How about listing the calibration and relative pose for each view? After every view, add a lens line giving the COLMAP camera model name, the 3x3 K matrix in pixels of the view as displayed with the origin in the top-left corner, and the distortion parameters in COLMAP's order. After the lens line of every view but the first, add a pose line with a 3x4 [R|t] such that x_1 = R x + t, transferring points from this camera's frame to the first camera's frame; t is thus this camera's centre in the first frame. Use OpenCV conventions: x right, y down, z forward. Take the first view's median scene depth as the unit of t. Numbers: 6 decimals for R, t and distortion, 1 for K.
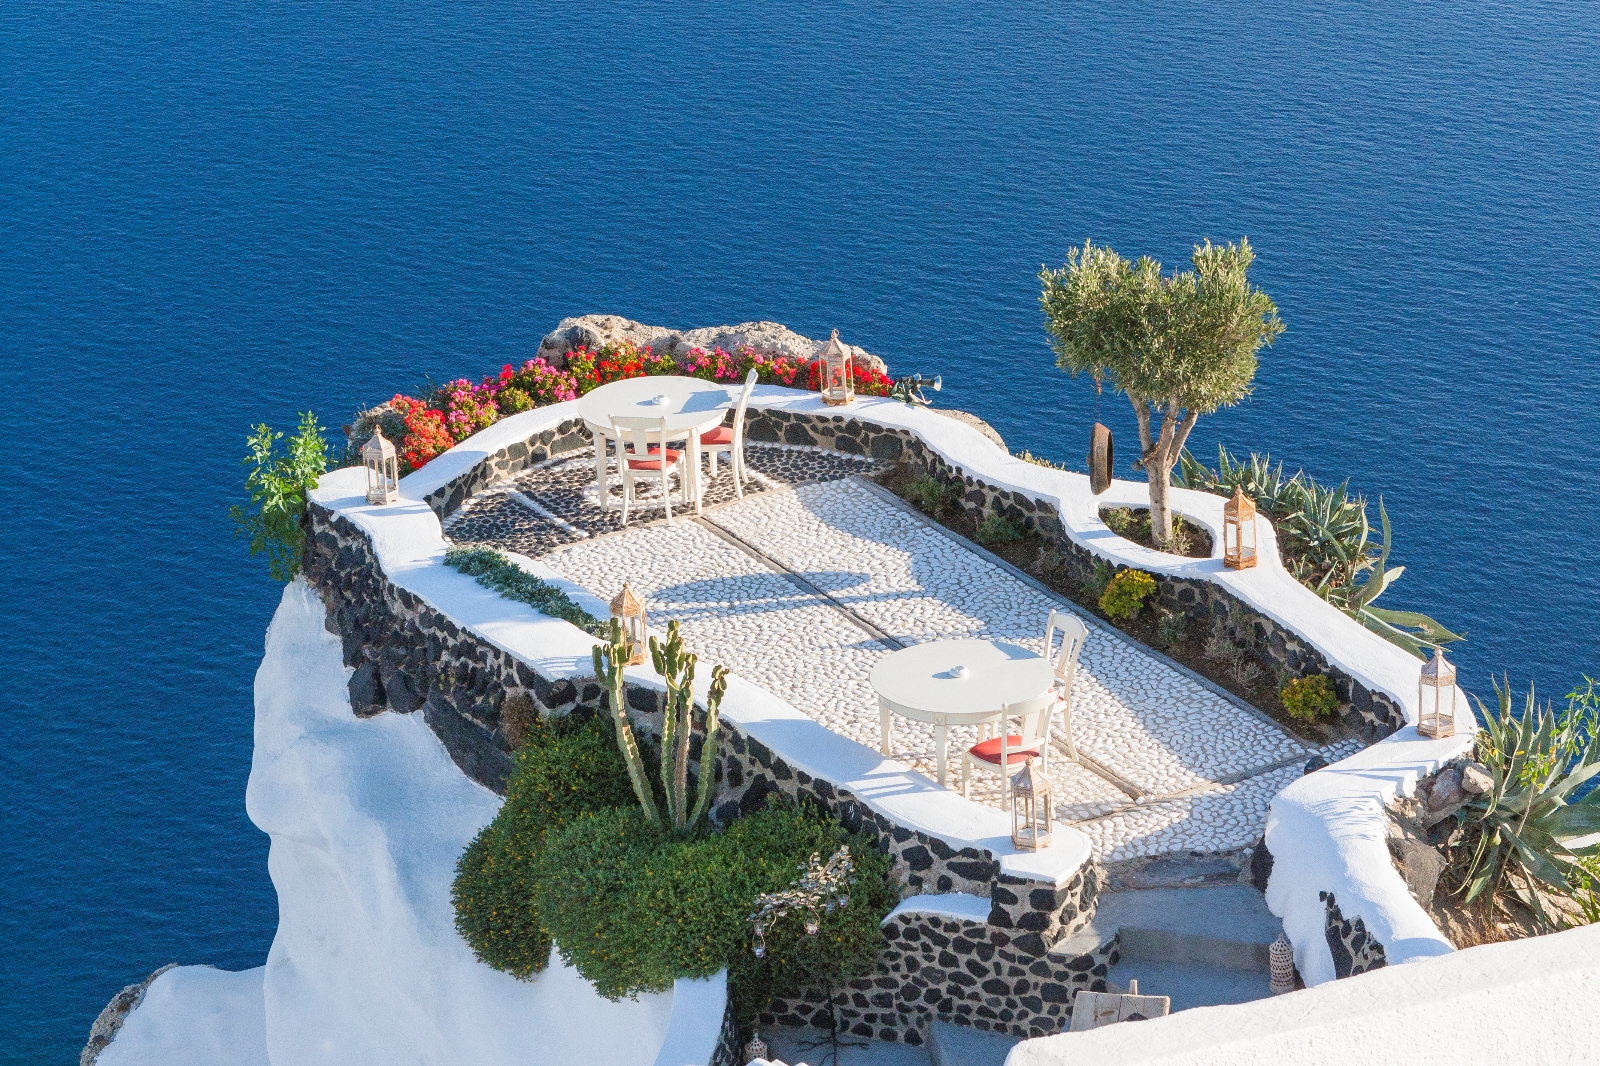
lens RADIAL K [[4239.8, 0, 800.0], [0, 4239.8, 533.0], [0, 0, 1]] dist [-0.027255, -0.671159]
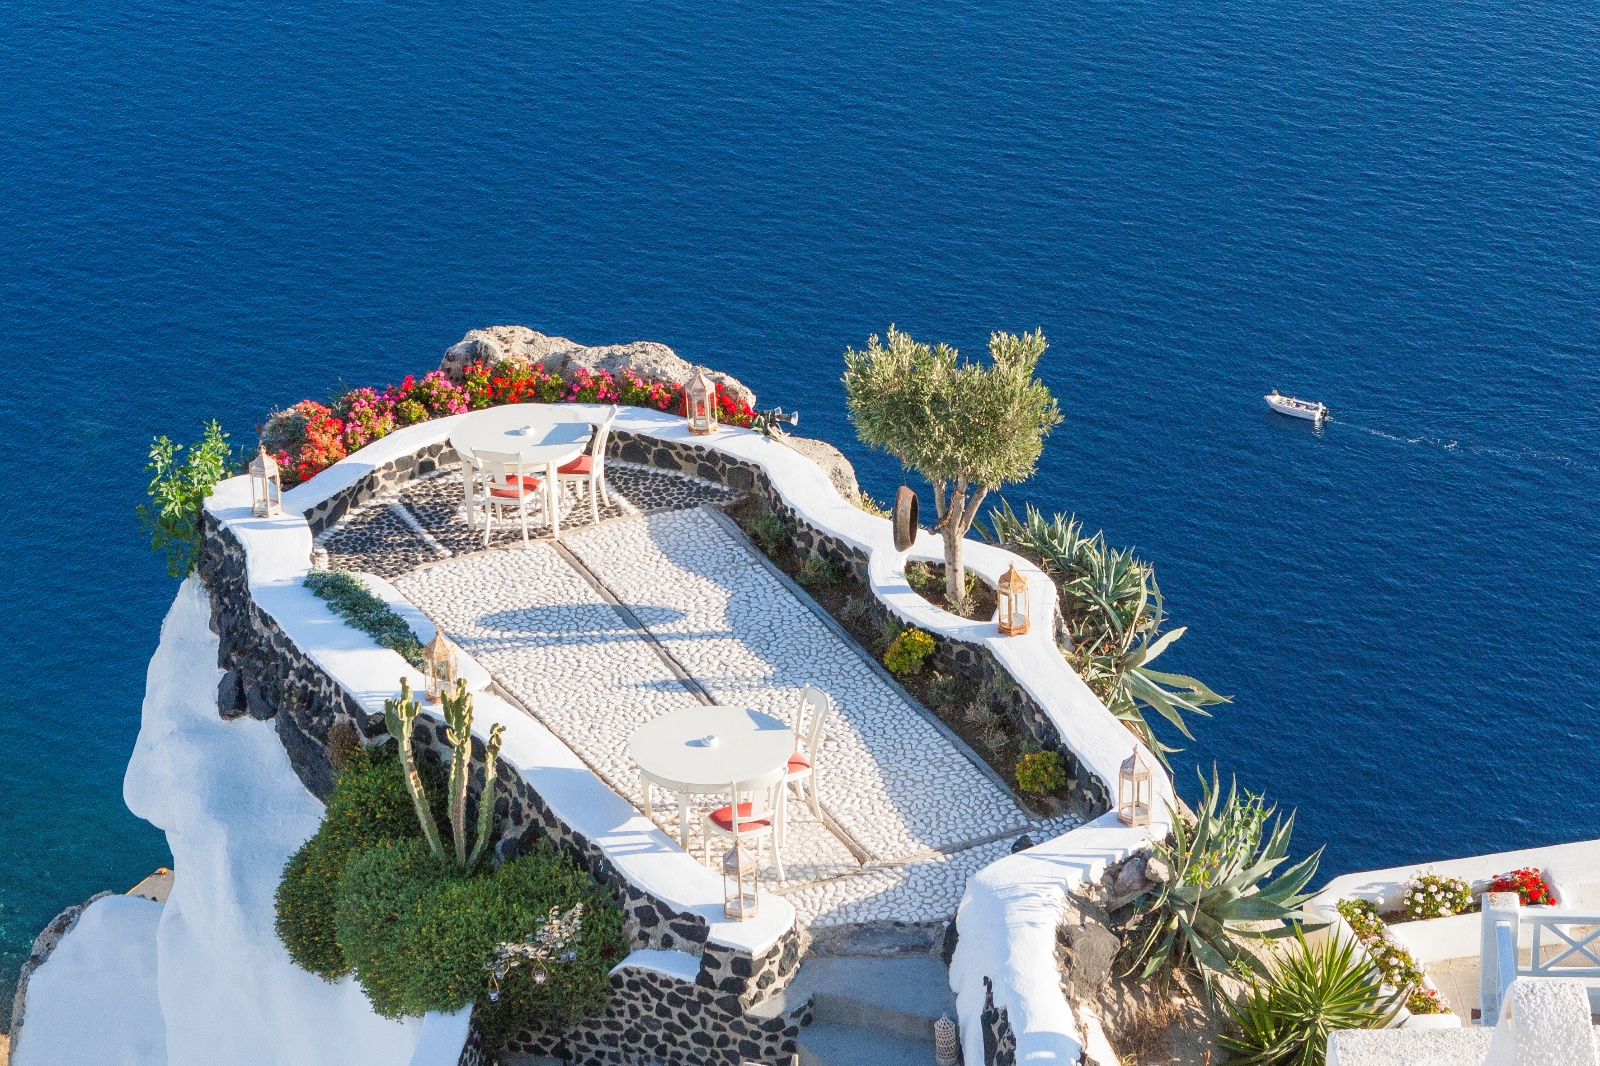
lens RADIAL K [[4273.1, 0, 800.0], [0, 4273.1, 533.0], [0, 0, 1]] dist [-0.031863, -0.249231]
pose [[0.997284, 0.049975, -0.054105, 0.110432], [-0.046828, 0.997220, 0.057955, -0.081339], [0.056851, -0.055264, 0.996852, -0.103778]]
